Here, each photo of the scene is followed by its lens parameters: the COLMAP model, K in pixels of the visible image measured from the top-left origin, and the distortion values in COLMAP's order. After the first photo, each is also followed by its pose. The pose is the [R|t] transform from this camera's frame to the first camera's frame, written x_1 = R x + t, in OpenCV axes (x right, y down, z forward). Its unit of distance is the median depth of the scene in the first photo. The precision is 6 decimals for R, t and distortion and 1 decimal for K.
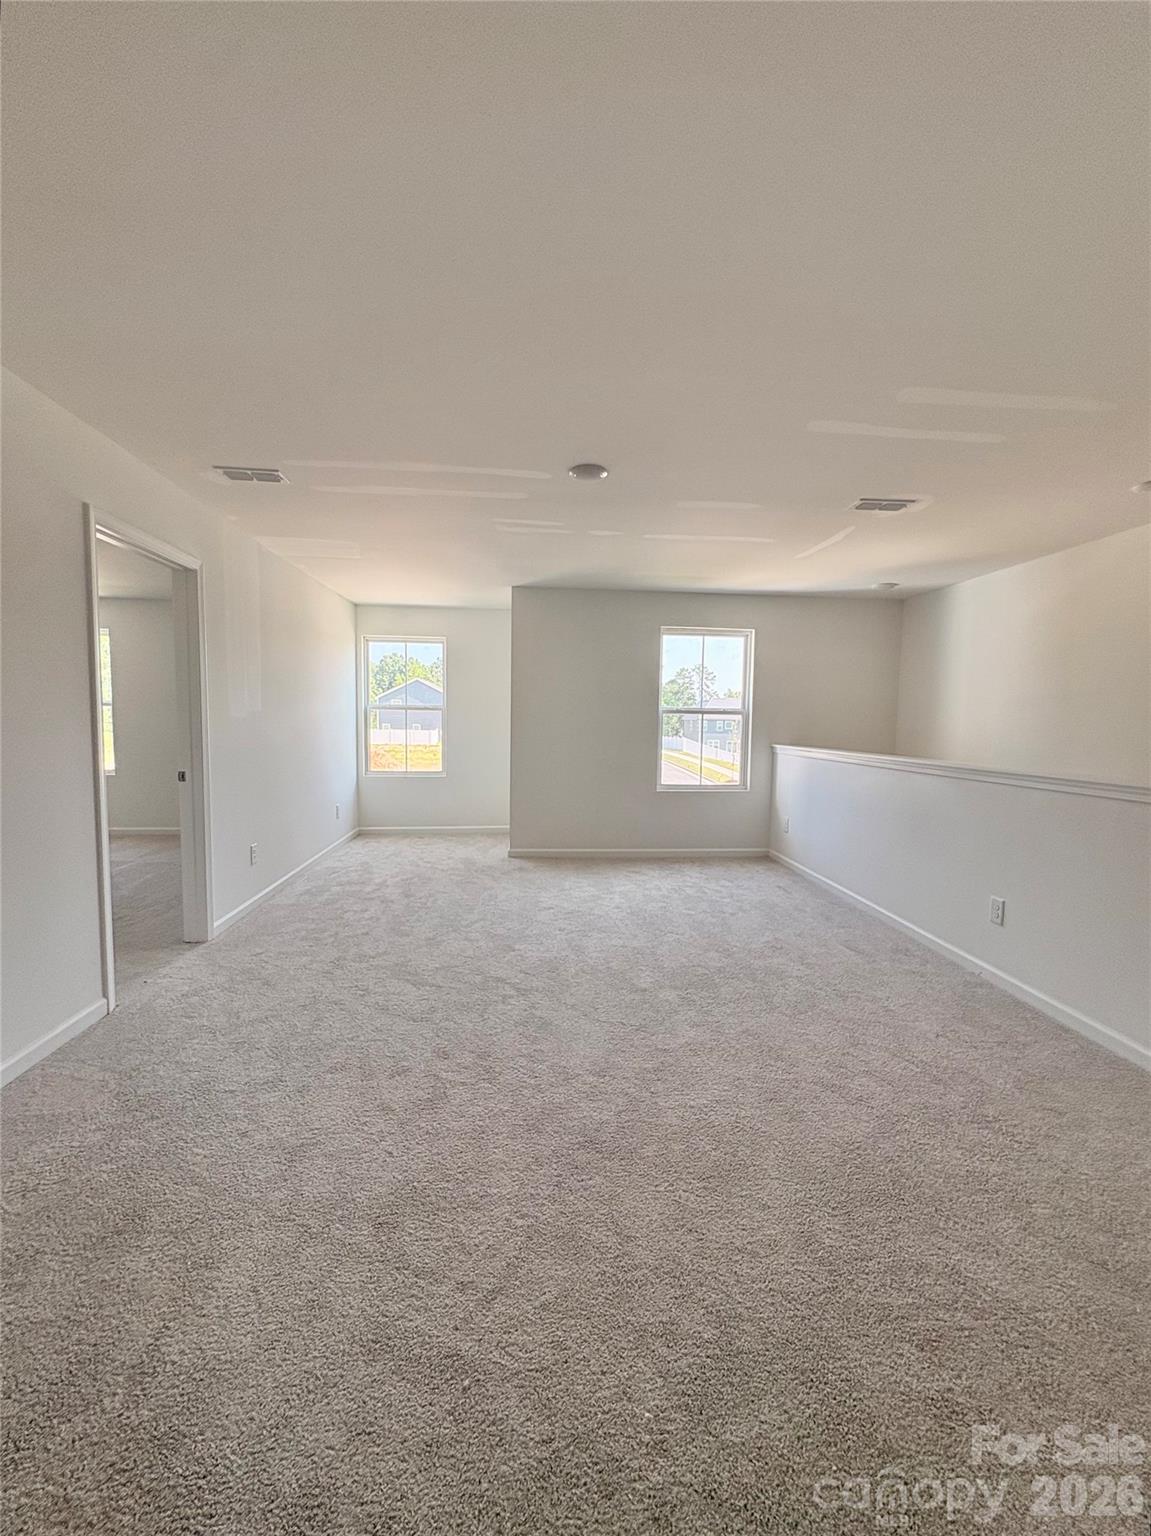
lens RADIAL K [[620.8, 0, 575.5], [0, 620.8, 768.0], [0, 0, 1]] dist [0.000380, 0.000011]
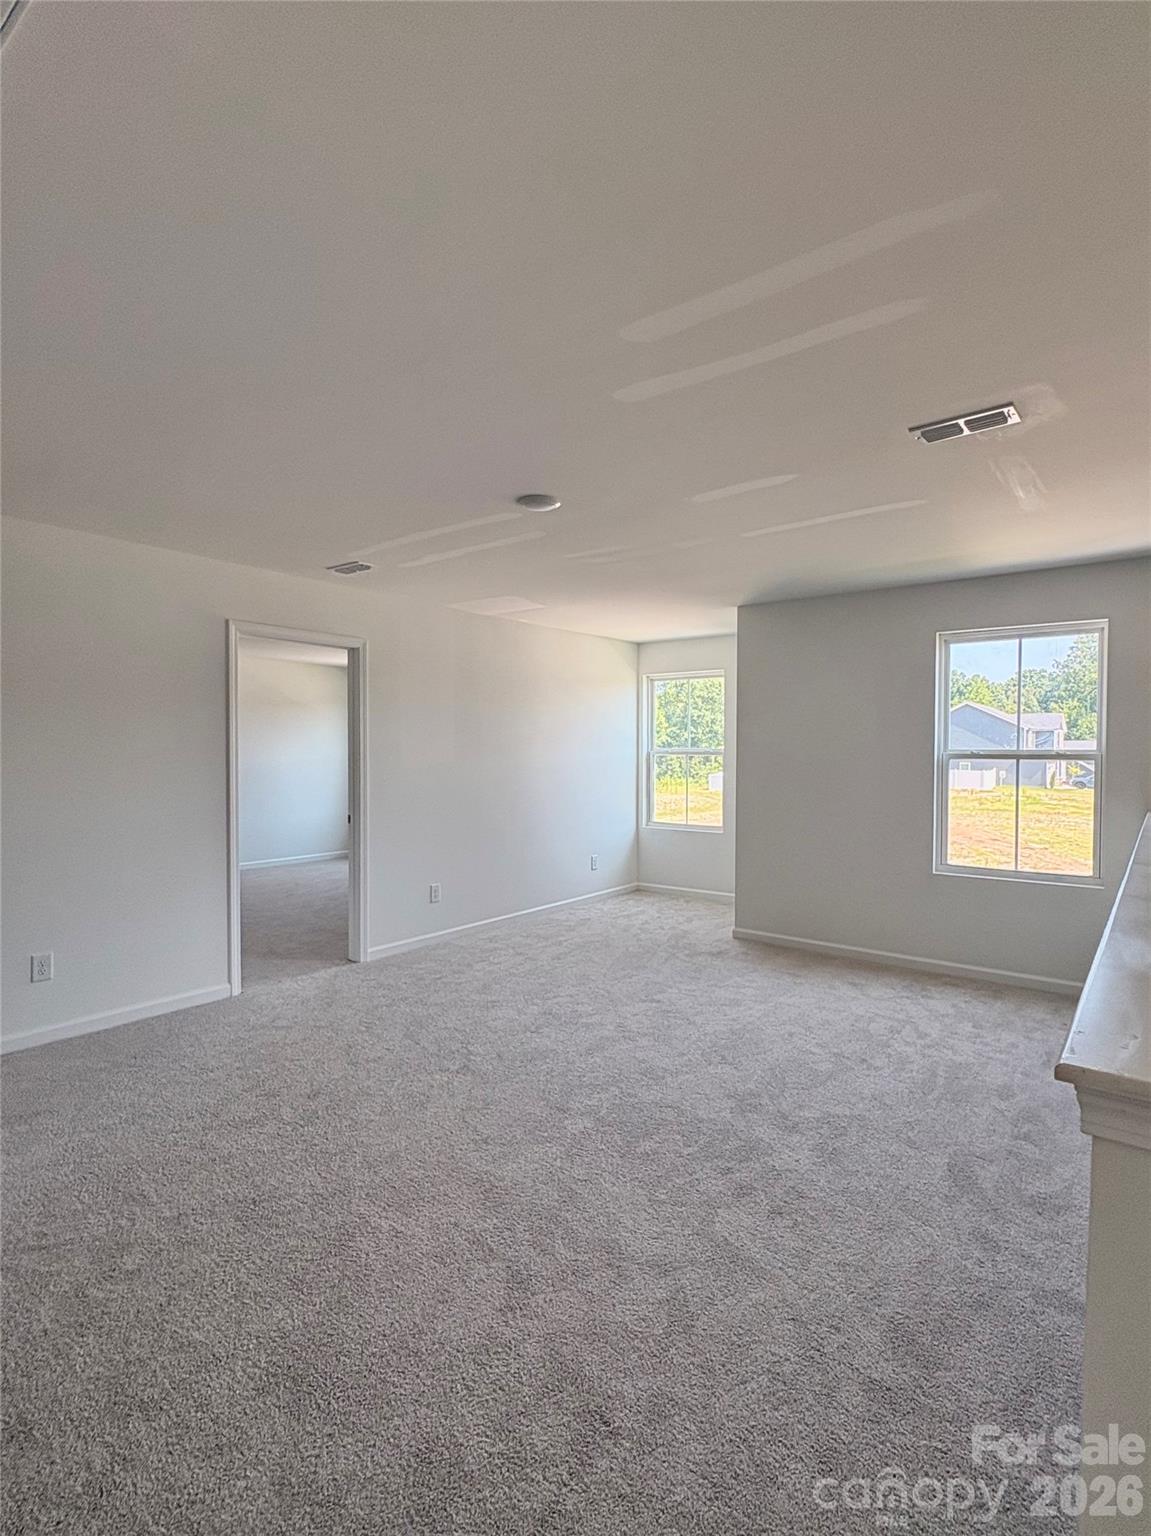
lens RADIAL K [[748.1, 0, 575.5], [0, 748.1, 768.0], [0, 0, 1]] dist [-0.003384, -0.000398]
pose [[0.743029, 0.003084, -0.669253, 0.618420], [-0.045229, 0.997935, -0.045616, -0.036203], [0.667730, 0.064164, 0.741633, 0.203081]]
